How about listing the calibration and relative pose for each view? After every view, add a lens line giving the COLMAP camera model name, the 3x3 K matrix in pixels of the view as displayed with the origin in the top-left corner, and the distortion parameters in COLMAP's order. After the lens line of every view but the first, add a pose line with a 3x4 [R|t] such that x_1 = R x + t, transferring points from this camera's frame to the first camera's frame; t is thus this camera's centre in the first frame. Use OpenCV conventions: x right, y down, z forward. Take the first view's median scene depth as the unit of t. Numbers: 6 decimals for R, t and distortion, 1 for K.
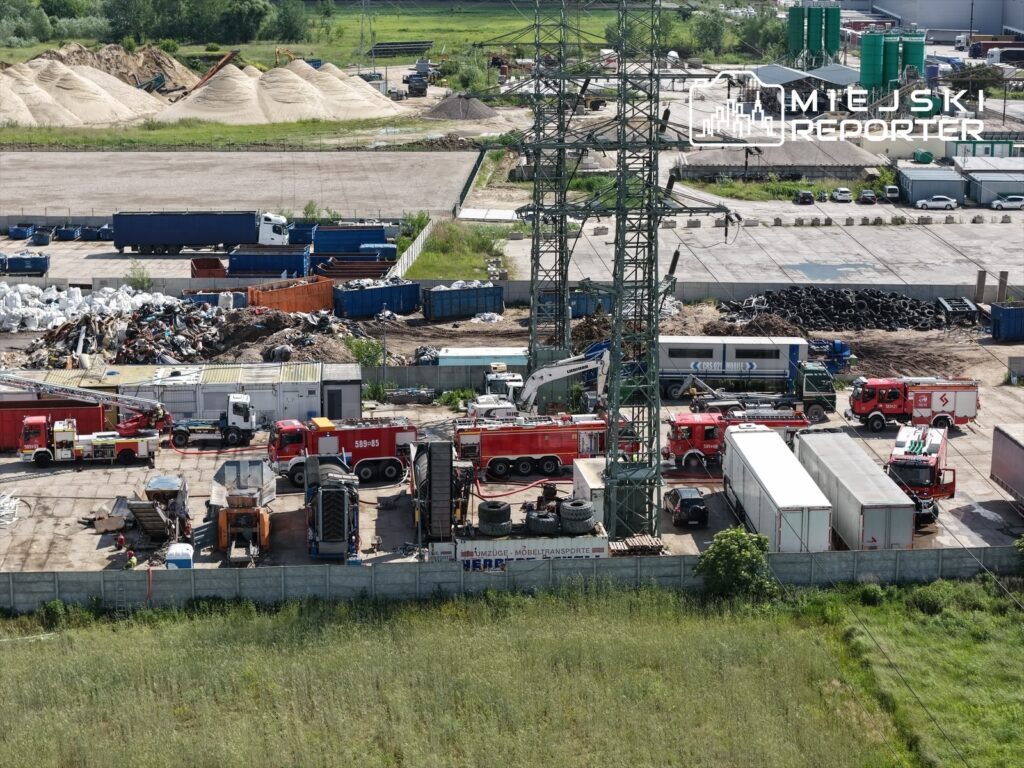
lens RADIAL K [[2125.4, 0, 516.6], [0, 2125.4, 362.8], [0, 0, 1]] dist [-0.234060, 1.181103]
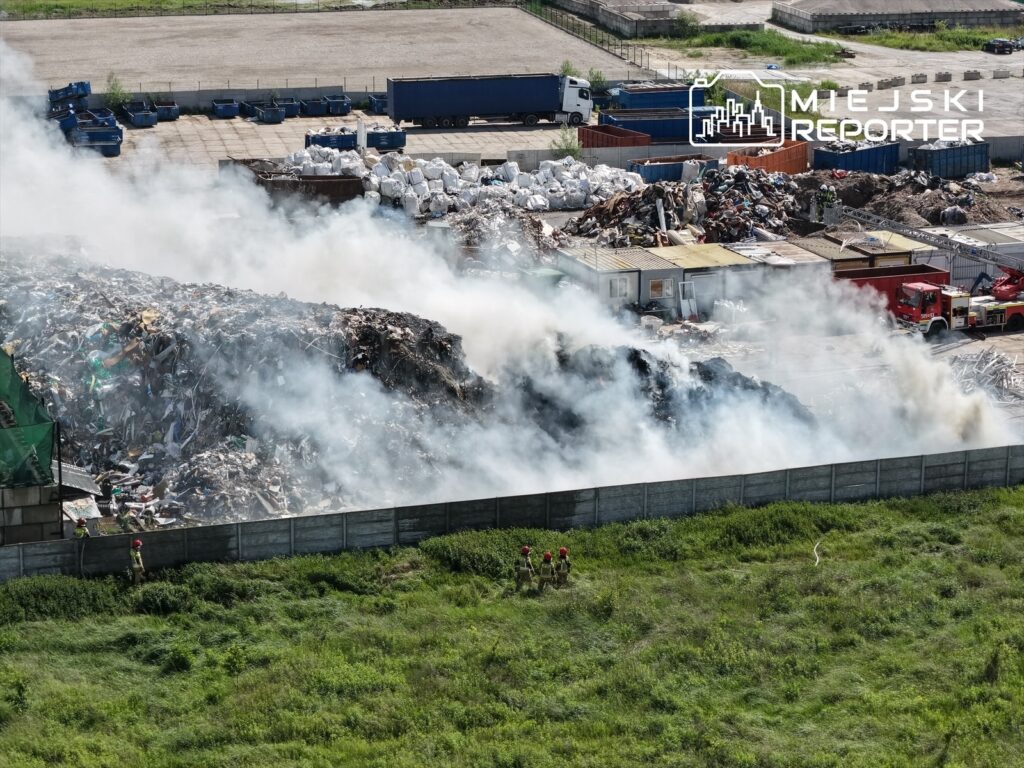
lens RADIAL K [[2675.0, 0, 515.3], [0, 2675.0, 366.9], [0, 0, 1]] dist [-0.205315, 0.653946]
pose [[0.968151, -0.058225, 0.243504, -0.623690], [0.051015, 0.998055, 0.035816, 0.010789], [-0.245116, -0.022253, 0.969238, -0.059273]]
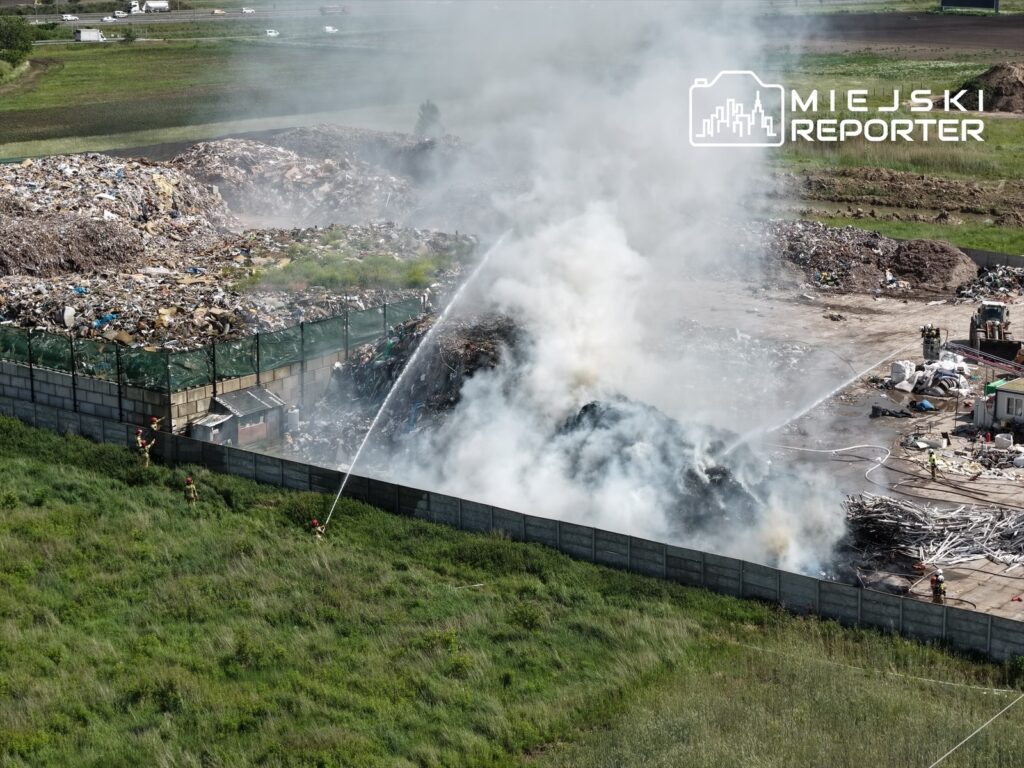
lens RADIAL K [[2125.4, 0, 516.6], [0, 2125.4, 362.8], [0, 0, 1]] dist [-0.234060, 1.181103]
pose [[0.723192, 0.144133, -0.675440, 0.155769], [-0.139605, 0.988301, 0.061420, -0.026540], [0.676391, 0.049876, 0.734852, 0.130581]]
